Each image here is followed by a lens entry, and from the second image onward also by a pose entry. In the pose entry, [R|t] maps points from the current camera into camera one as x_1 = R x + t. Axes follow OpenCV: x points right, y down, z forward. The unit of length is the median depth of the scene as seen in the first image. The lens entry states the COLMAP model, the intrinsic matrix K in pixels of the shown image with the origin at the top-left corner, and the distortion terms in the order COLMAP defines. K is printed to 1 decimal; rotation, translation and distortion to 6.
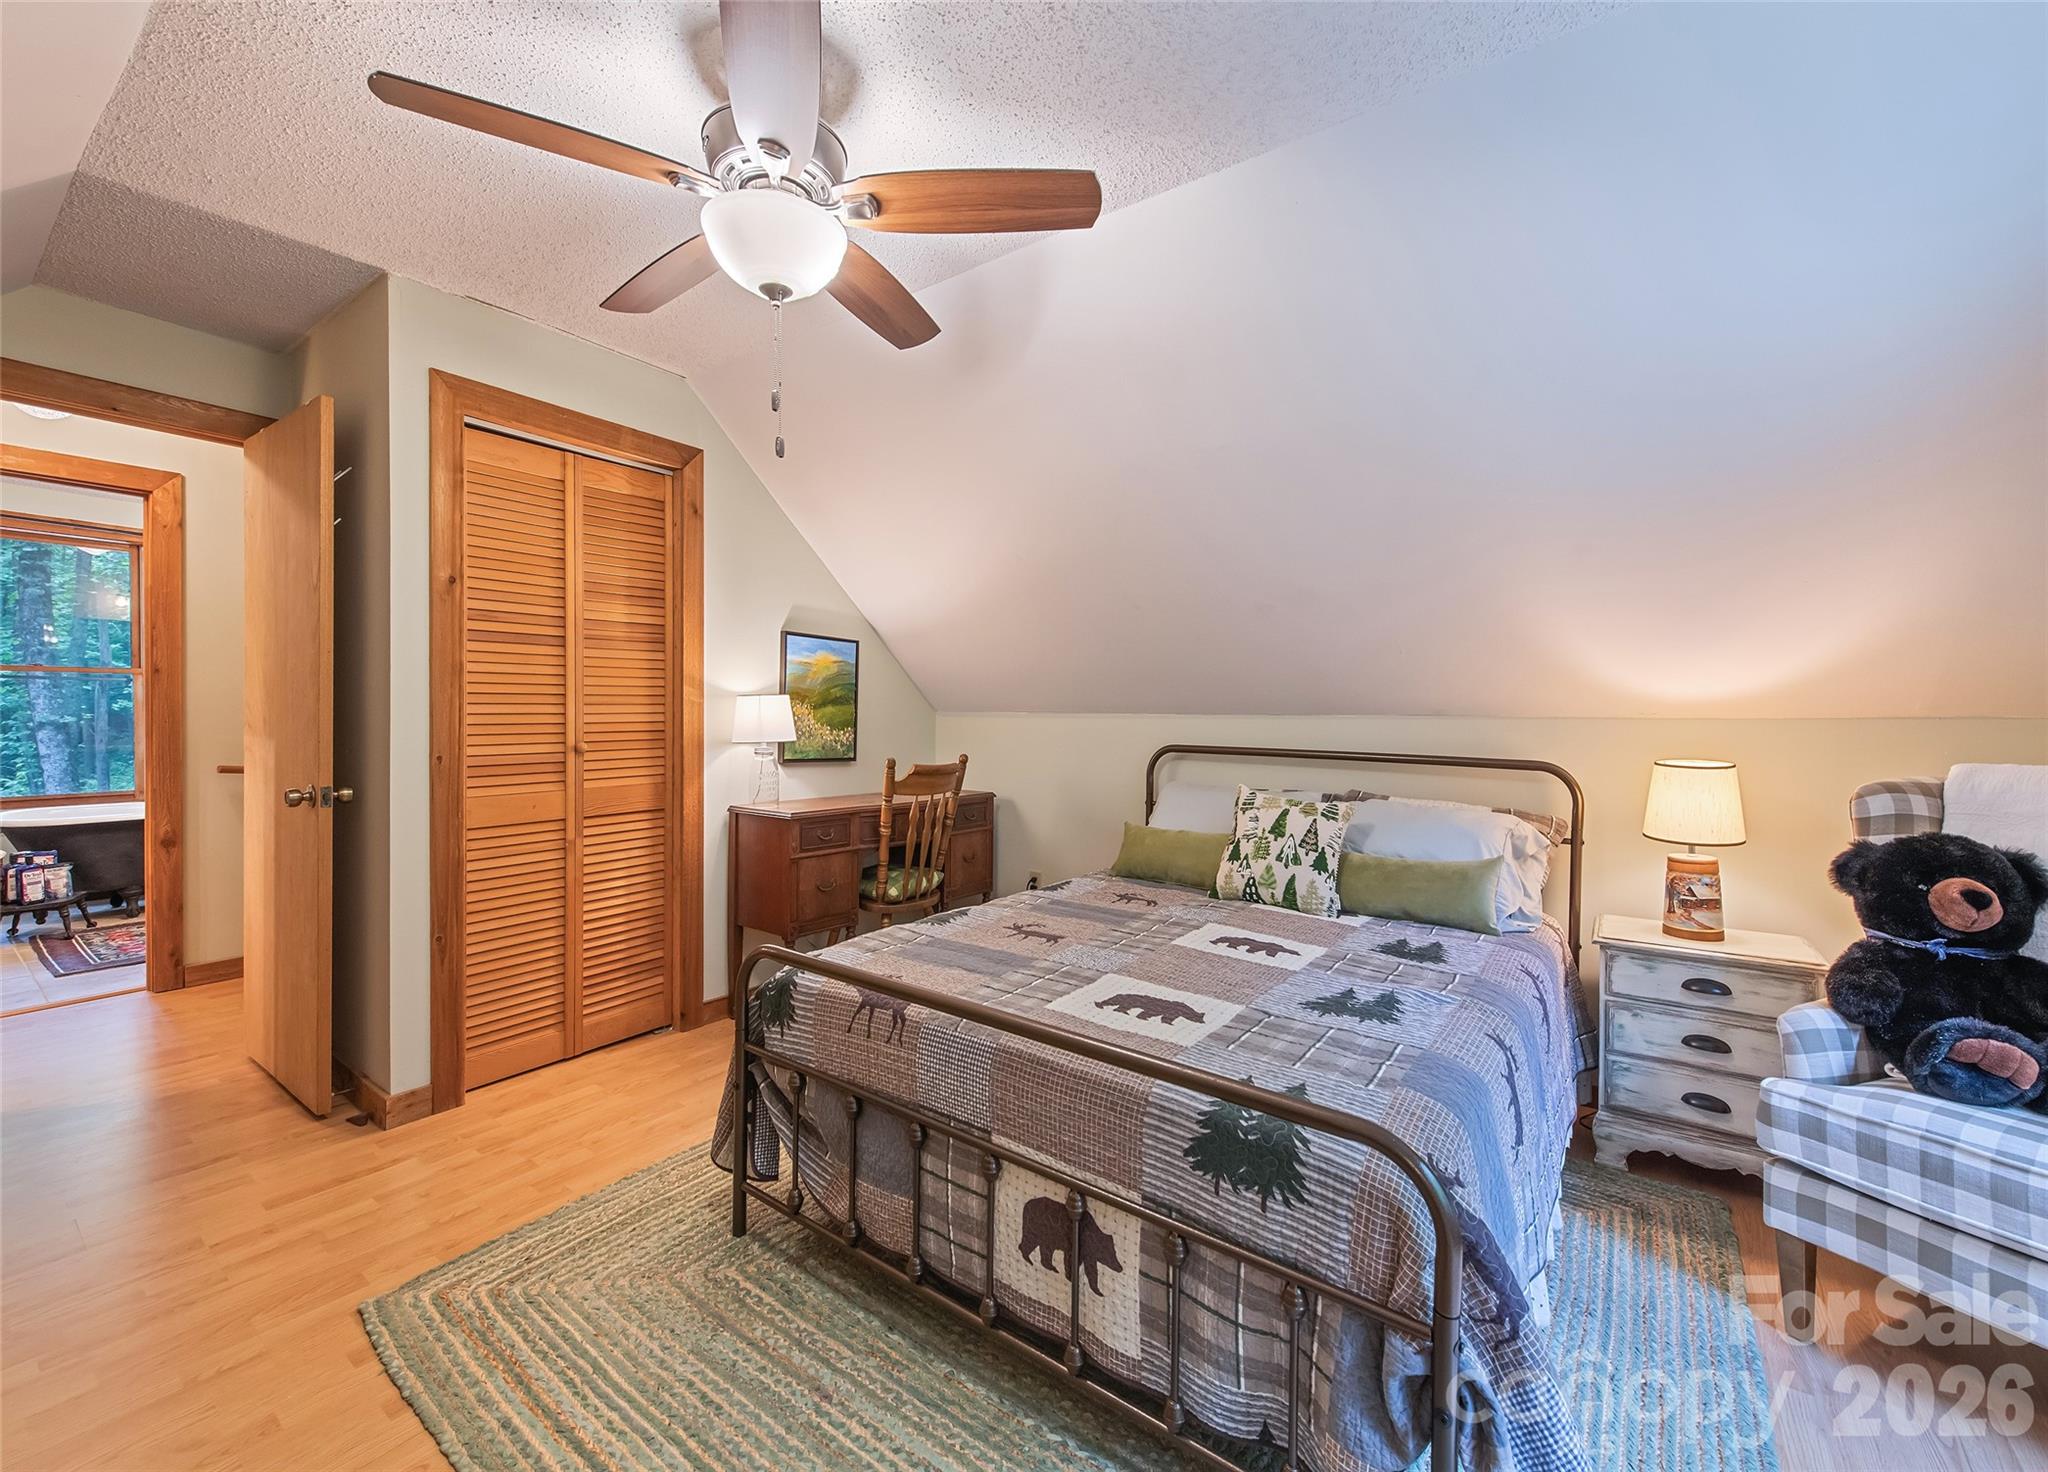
lens RADIAL K [[843.5, 0, 1024.0], [0, 843.5, 736.0], [0, 0, 1]] dist [0.002354, 0.000384]
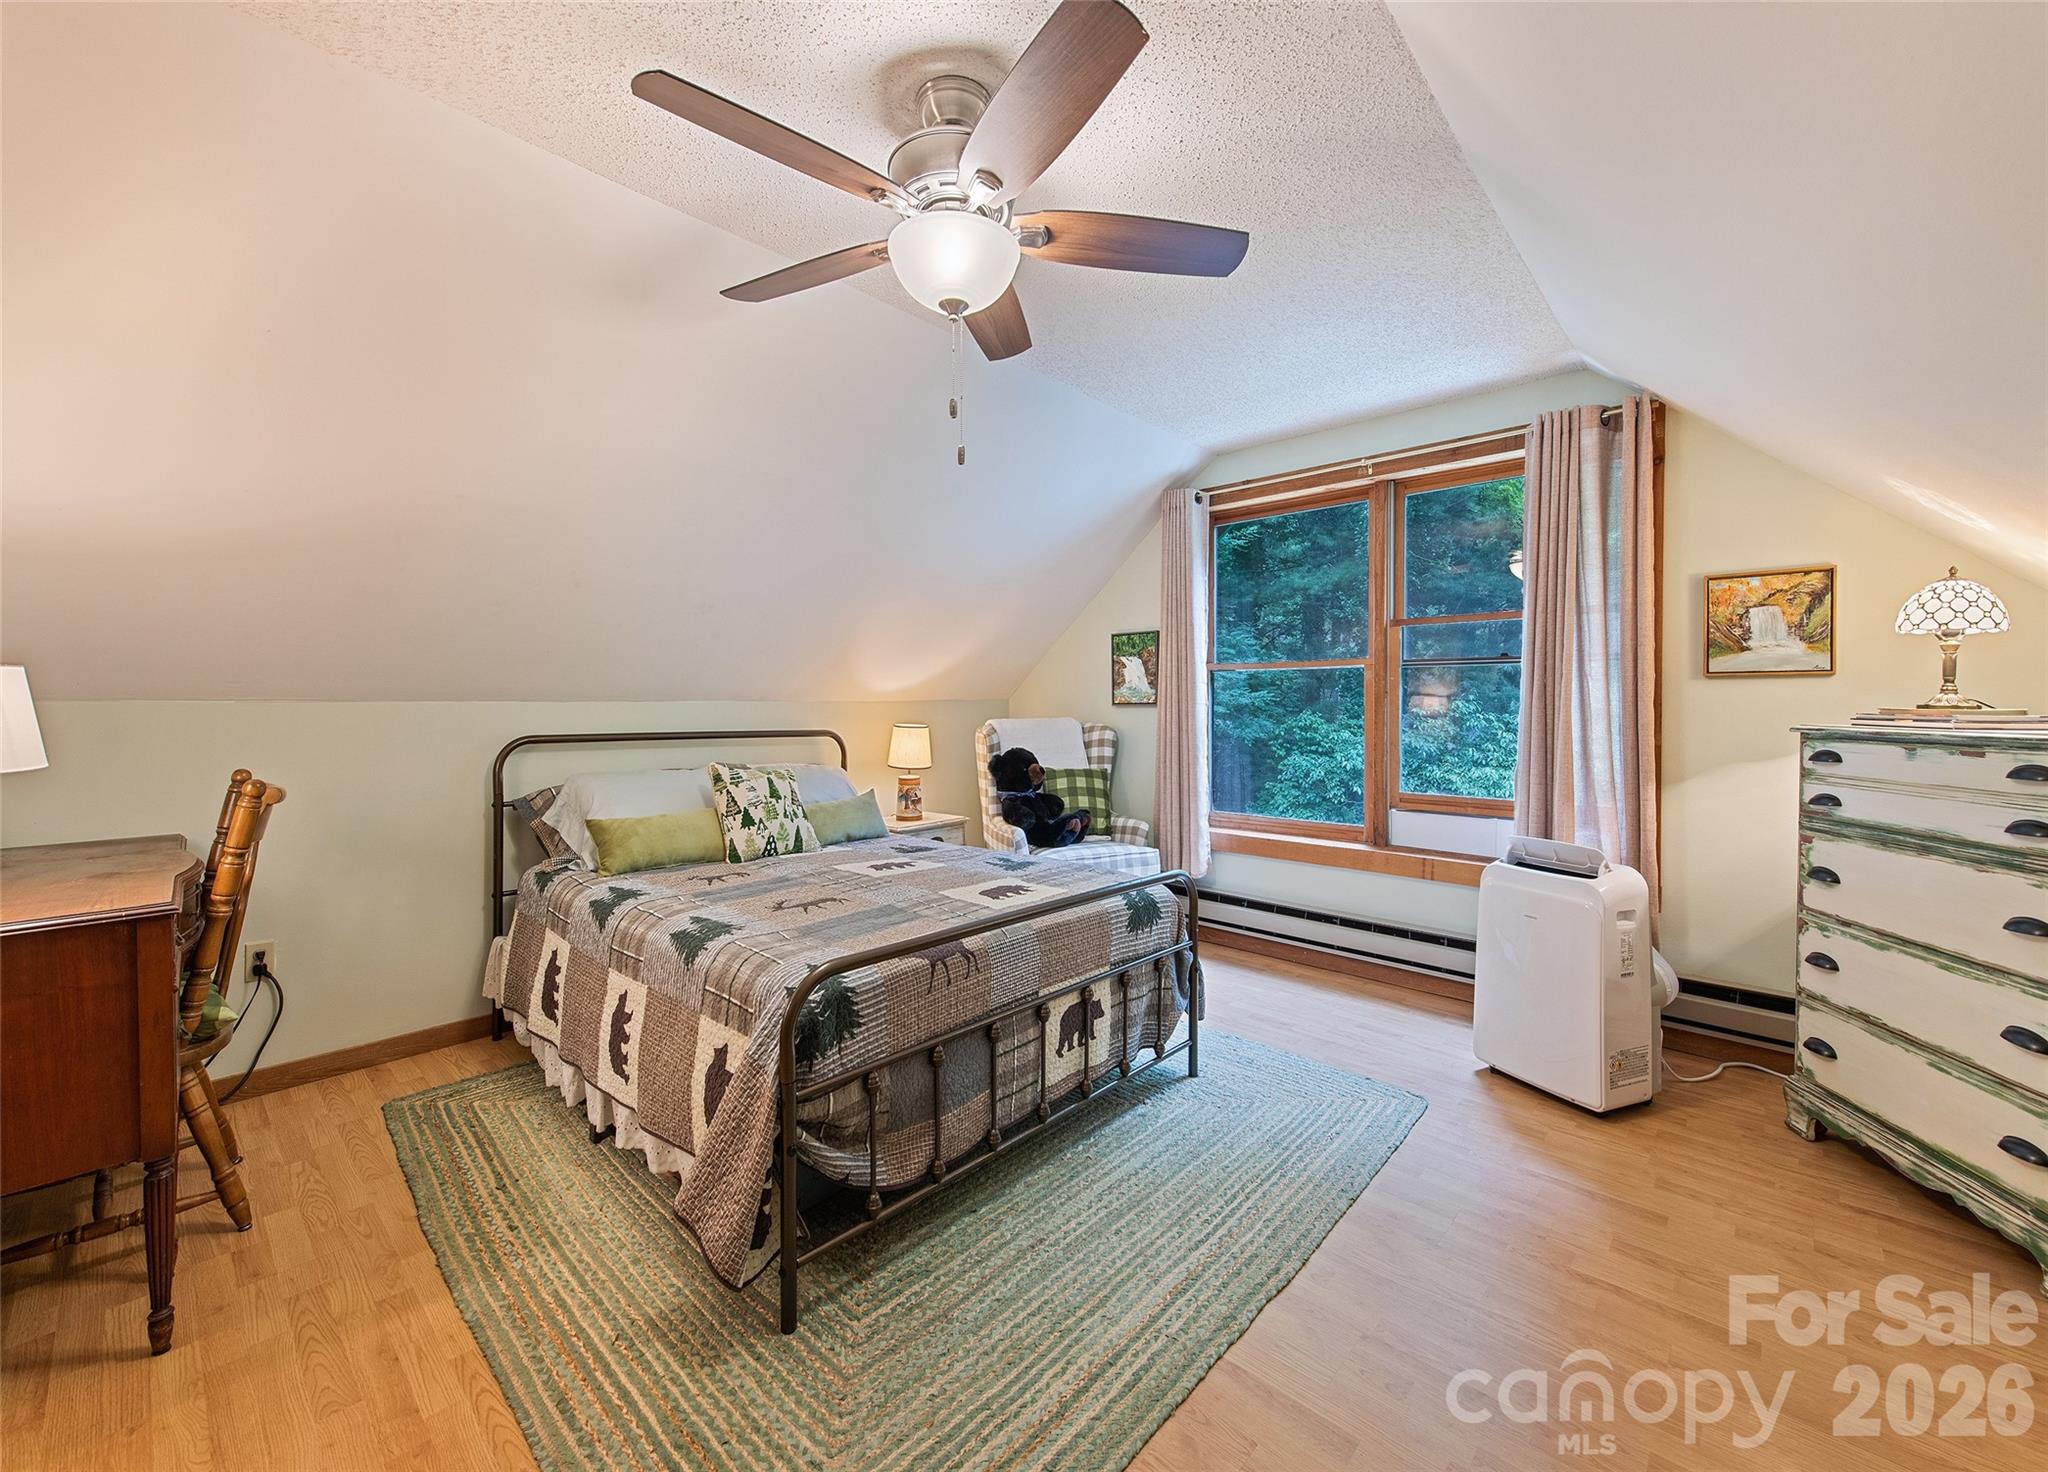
lens RADIAL K [[800.8, 0, 1021.2], [0, 800.8, 731.0], [0, 0, 1]] dist [0.017481, -0.006223]
pose [[0.121116, -0.047994, 0.991477, -1.212322], [0.033214, 0.998467, 0.044275, -0.030729], [-0.992083, 0.027568, 0.122525, 0.746759]]
